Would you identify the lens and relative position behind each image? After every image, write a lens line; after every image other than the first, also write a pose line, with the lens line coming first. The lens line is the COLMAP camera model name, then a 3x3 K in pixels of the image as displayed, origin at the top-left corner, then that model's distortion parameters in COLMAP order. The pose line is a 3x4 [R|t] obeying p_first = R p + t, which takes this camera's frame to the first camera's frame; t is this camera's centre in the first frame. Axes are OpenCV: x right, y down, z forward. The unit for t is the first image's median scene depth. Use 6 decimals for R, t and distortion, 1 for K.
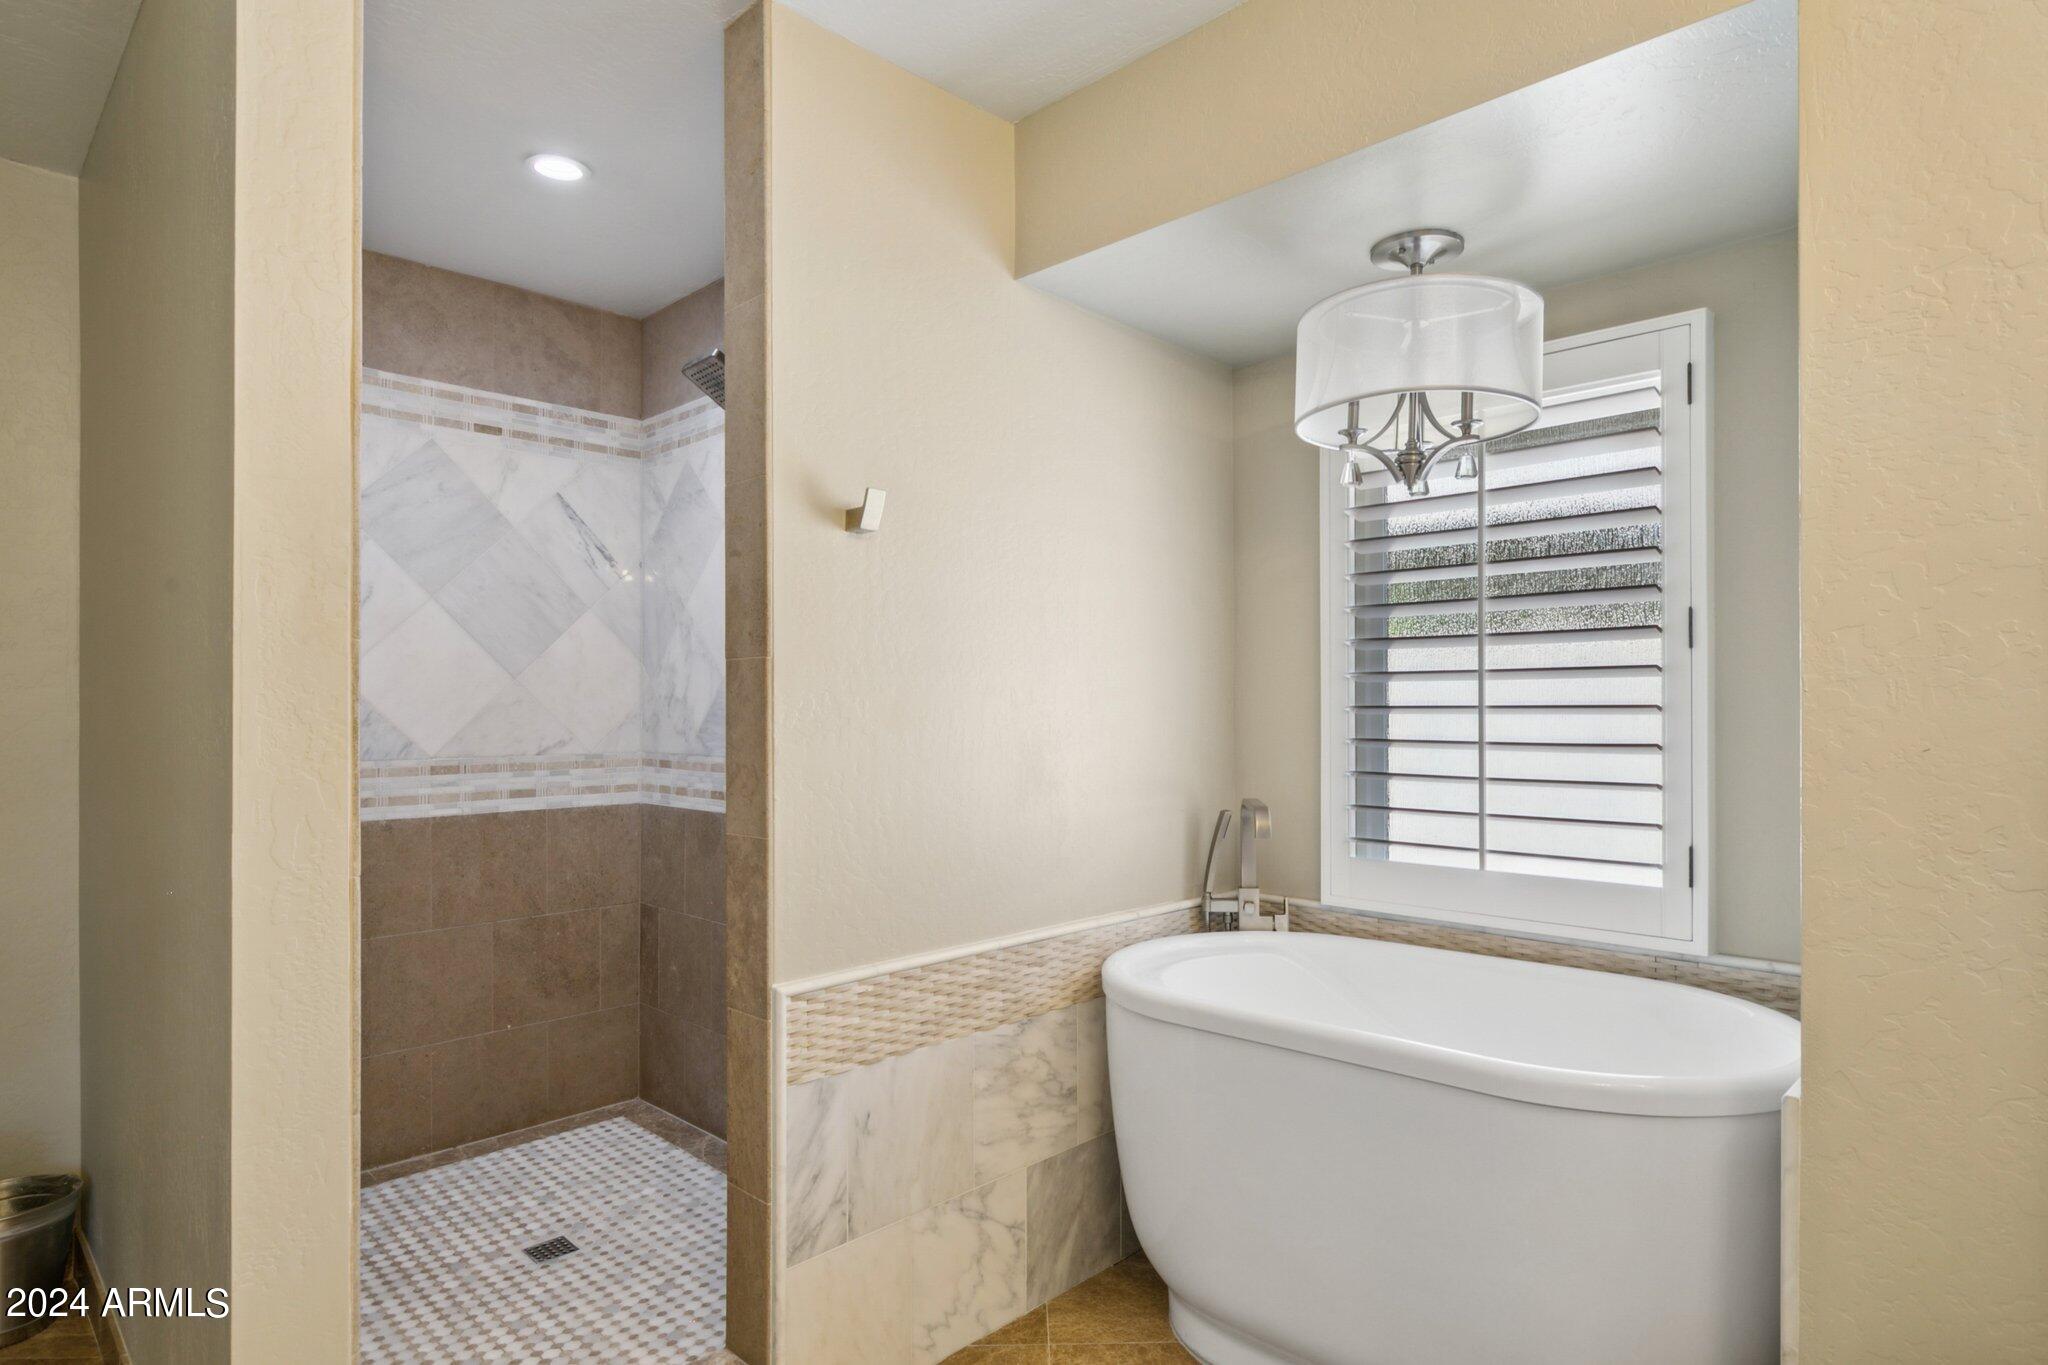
lens RADIAL K [[1114.5, 0, 1017.2], [0, 1114.5, 709.2], [0, 0, 1]] dist [-0.000656, 0.000030]
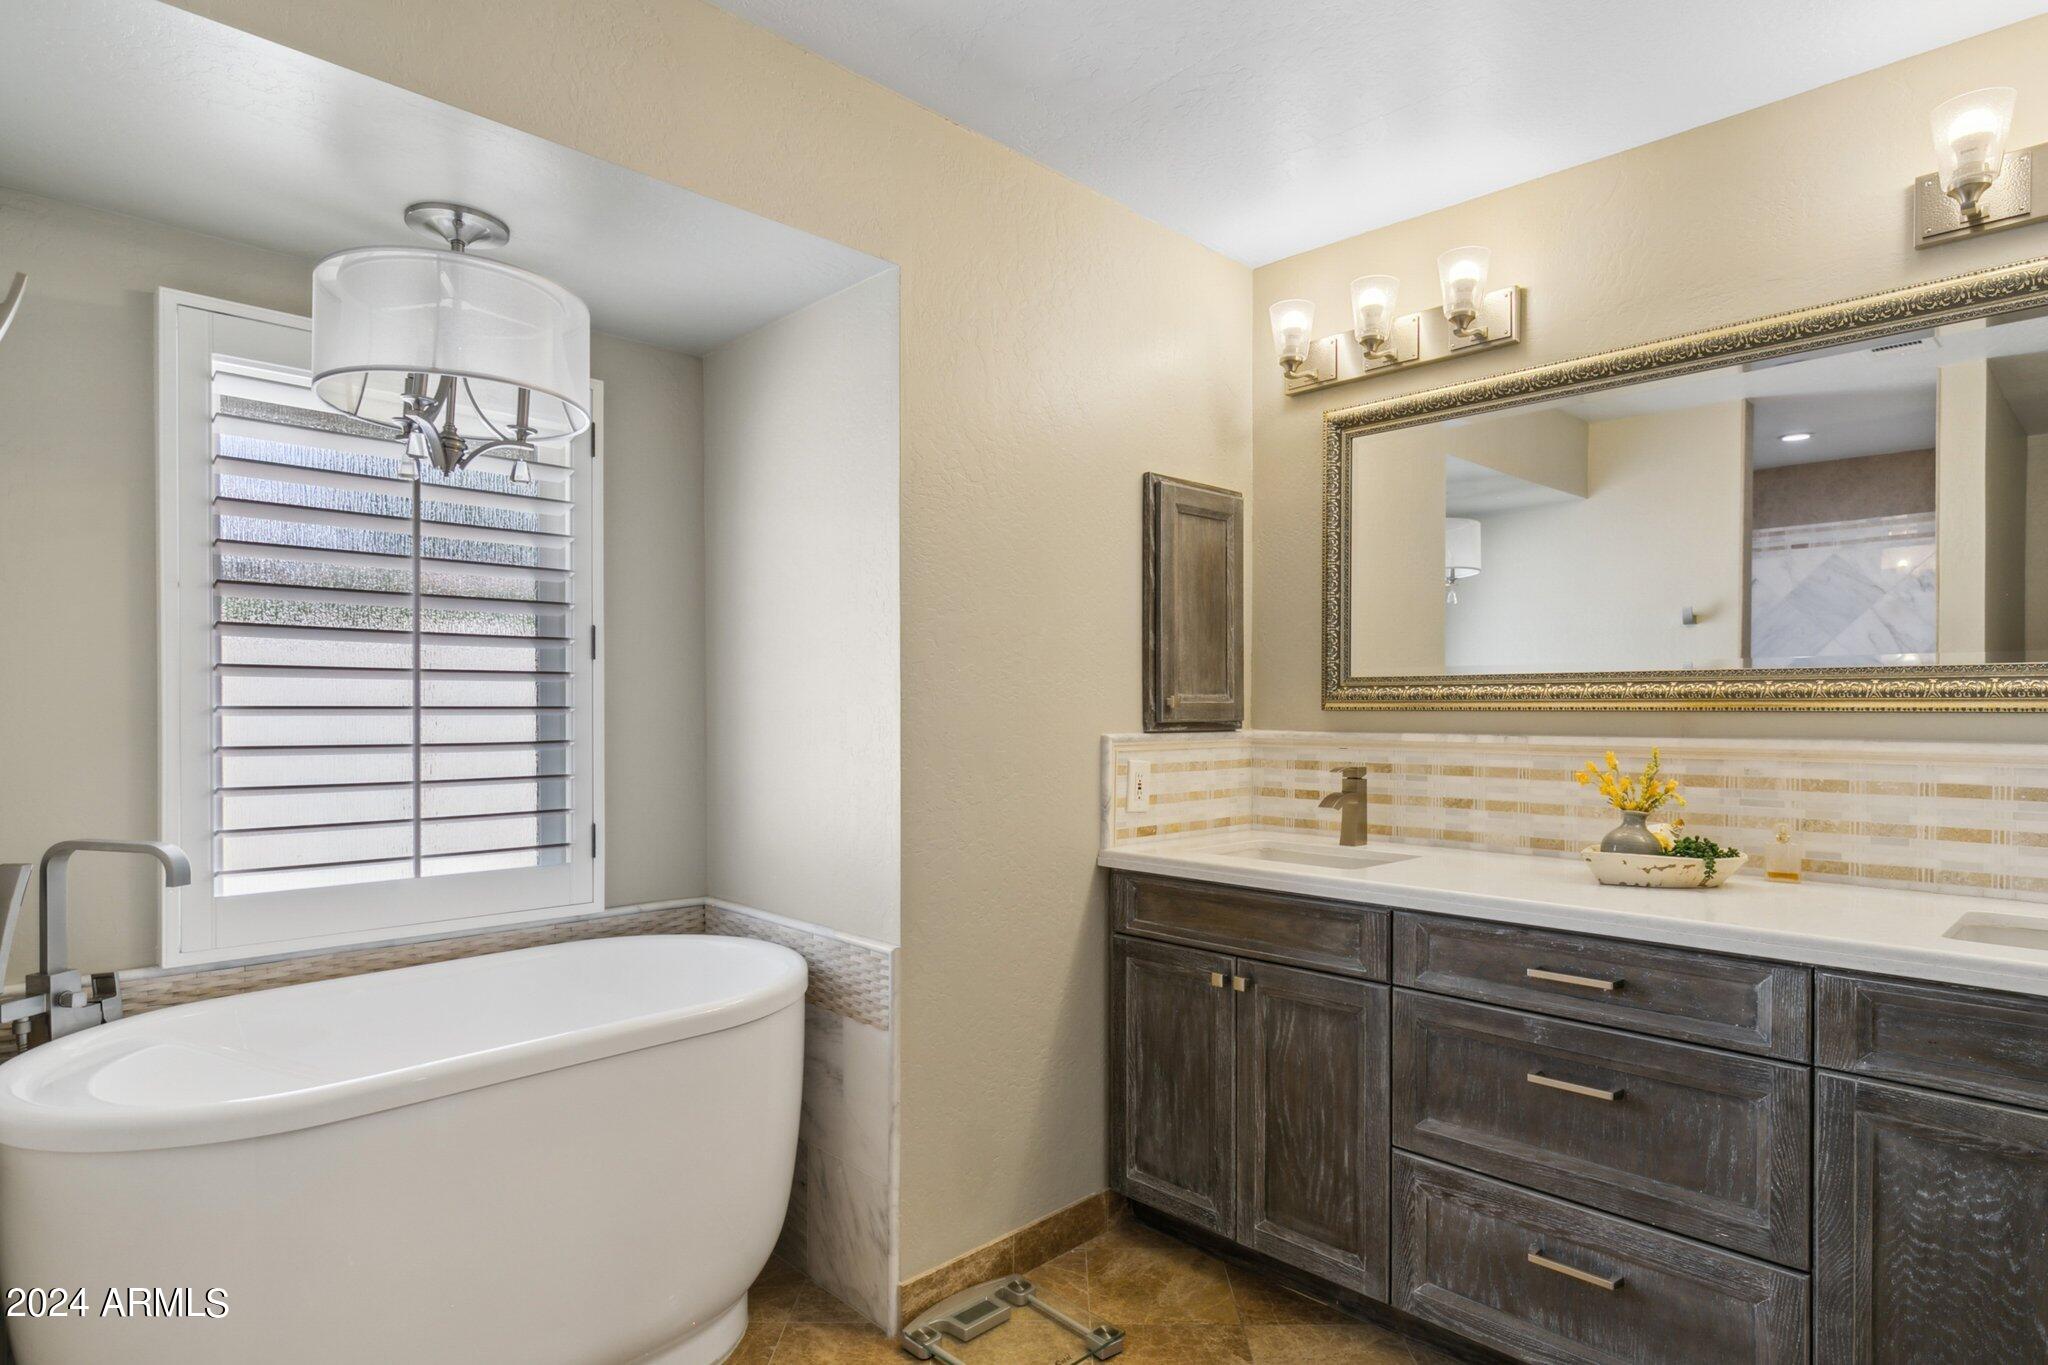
lens RADIAL K [[1114.5, 0, 1017.2], [0, 1114.5, 709.2], [0, 0, 1]] dist [-0.000656, 0.000030]
pose [[0.021664, 0.000989, 0.999765, -0.532642], [0.000312, 0.999999, -0.000996, 0.000266], [-0.999765, 0.000334, 0.021664, 0.461864]]
